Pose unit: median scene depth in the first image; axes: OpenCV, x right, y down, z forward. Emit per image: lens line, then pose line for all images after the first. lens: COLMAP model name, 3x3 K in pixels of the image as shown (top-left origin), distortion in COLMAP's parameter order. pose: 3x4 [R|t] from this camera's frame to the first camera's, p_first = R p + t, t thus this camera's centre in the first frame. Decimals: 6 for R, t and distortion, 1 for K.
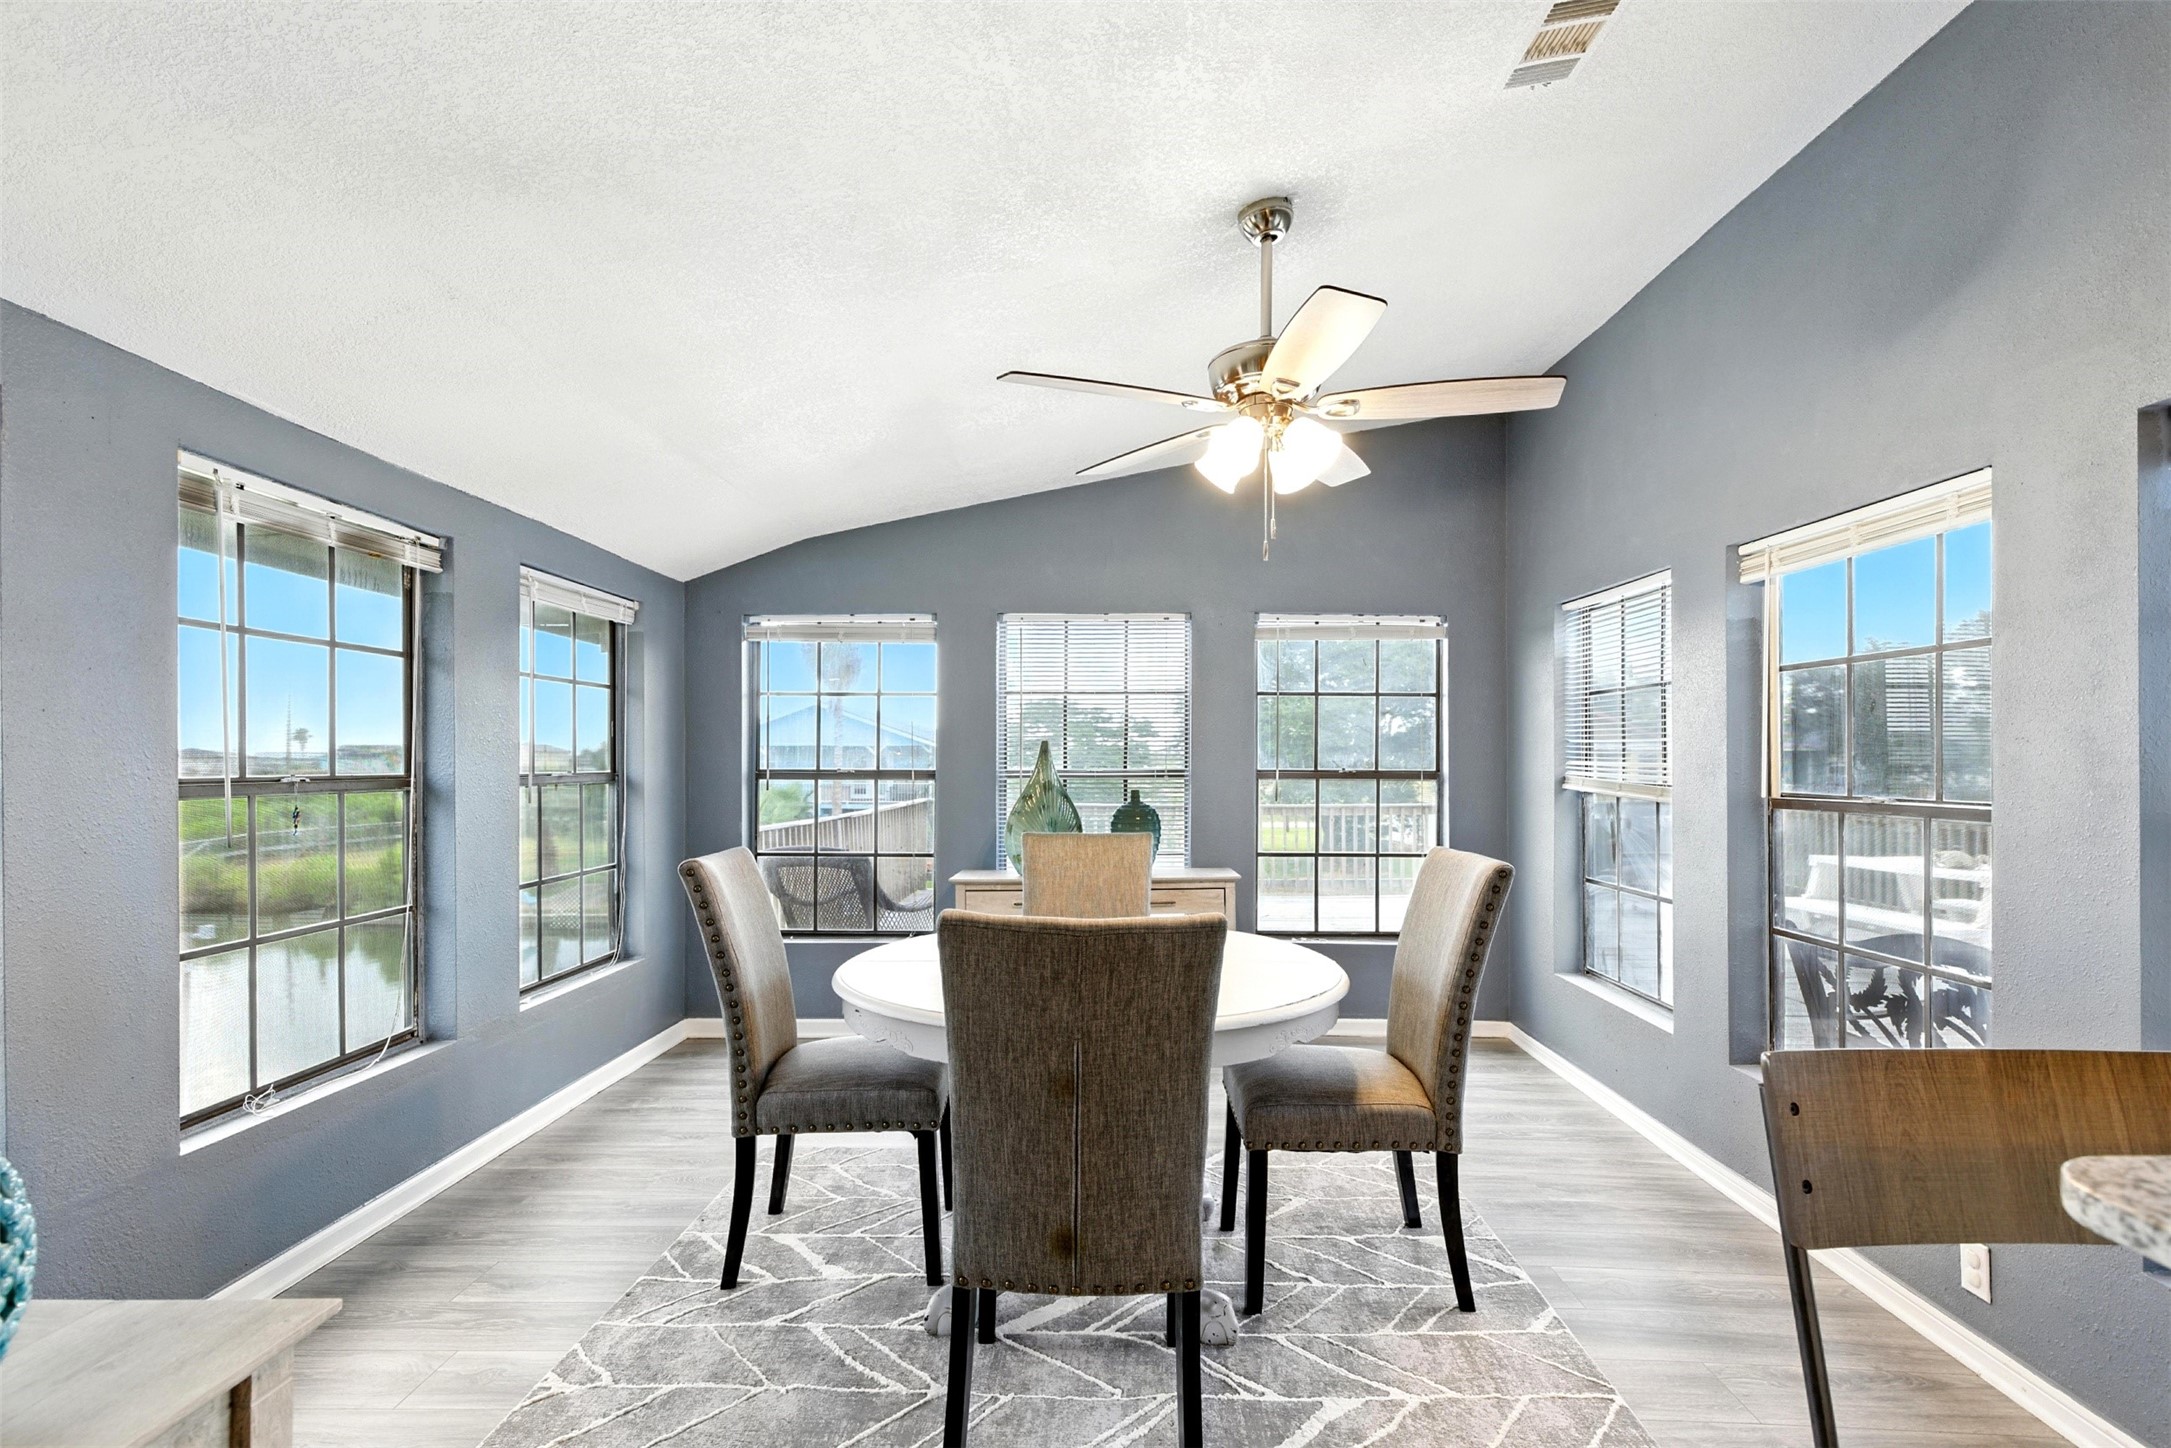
lens RADIAL K [[979.7, 0, 1094.1], [0, 979.7, 772.9], [0, 0, 1]] dist [0.000766, 0.000016]
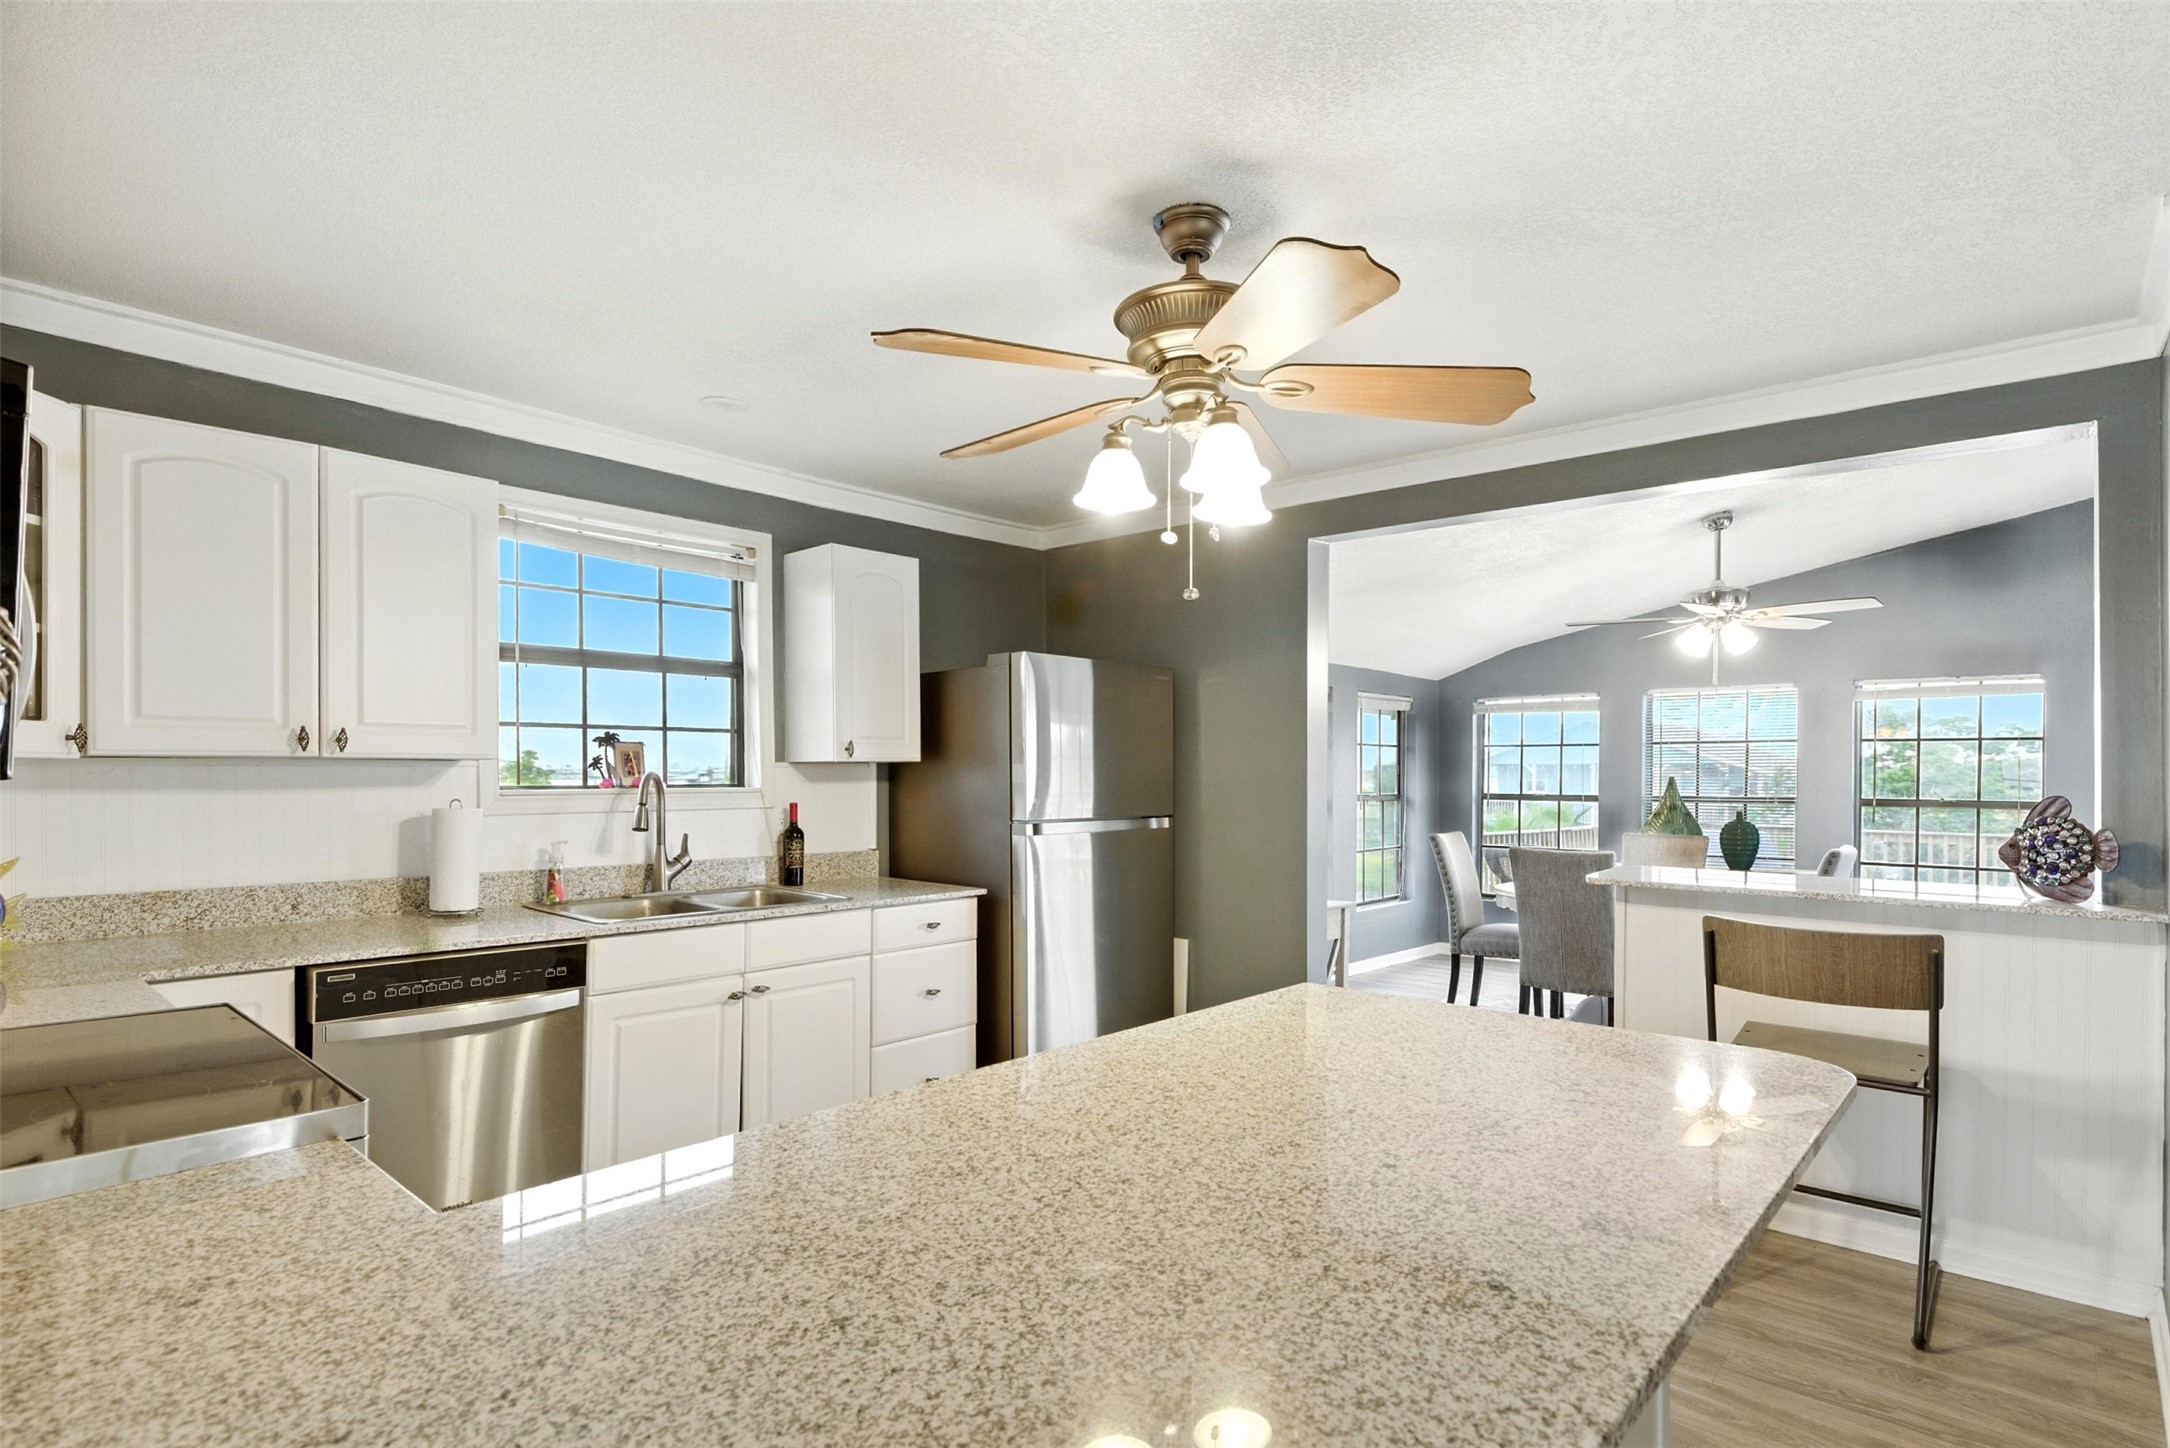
lens RADIAL K [[1108.6, 0, 1086.2], [0, 1108.6, 796.5], [0, 0, 1]] dist [-0.000791, -0.000044]
pose [[0.753022, 0.015969, -0.657801, 0.378764], [-0.012224, 0.999872, 0.010279, -0.009396], [0.657881, 0.000301, 0.753121, -0.830026]]
